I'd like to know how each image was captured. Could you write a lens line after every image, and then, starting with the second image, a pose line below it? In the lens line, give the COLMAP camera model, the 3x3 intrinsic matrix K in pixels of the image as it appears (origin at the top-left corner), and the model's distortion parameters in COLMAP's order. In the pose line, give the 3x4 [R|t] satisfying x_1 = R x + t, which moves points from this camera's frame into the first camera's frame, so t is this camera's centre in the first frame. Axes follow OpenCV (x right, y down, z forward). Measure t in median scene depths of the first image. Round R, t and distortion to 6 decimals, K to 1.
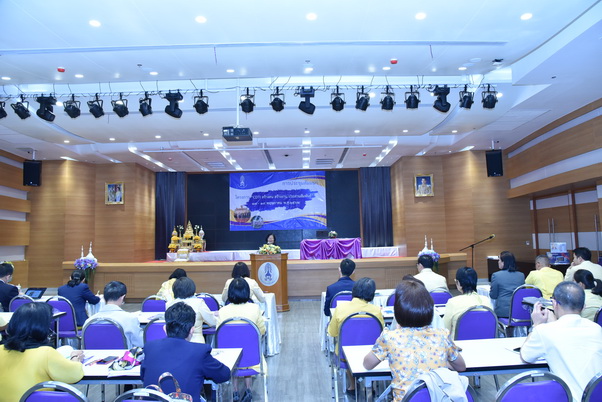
lens RADIAL K [[461.3, 0, 300.6], [0, 461.3, 201.5], [0, 0, 1]] dist [-0.083057, 0.015328]
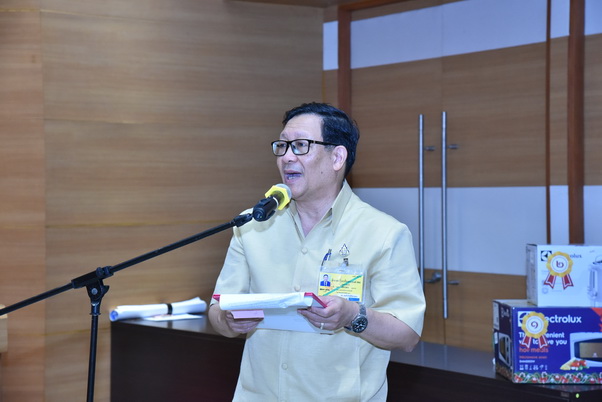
lens RADIAL K [[1424.8, 0, 300.9], [0, 1424.8, 201.2], [0, 0, 1]] dist [0.051882, 0.000000]
pose [[0.842545, 0.011496, 0.538503, 0.175264], [-0.053731, 0.996579, 0.062794, 0.040353], [-0.535939, -0.081842, 0.840281, 0.508752]]
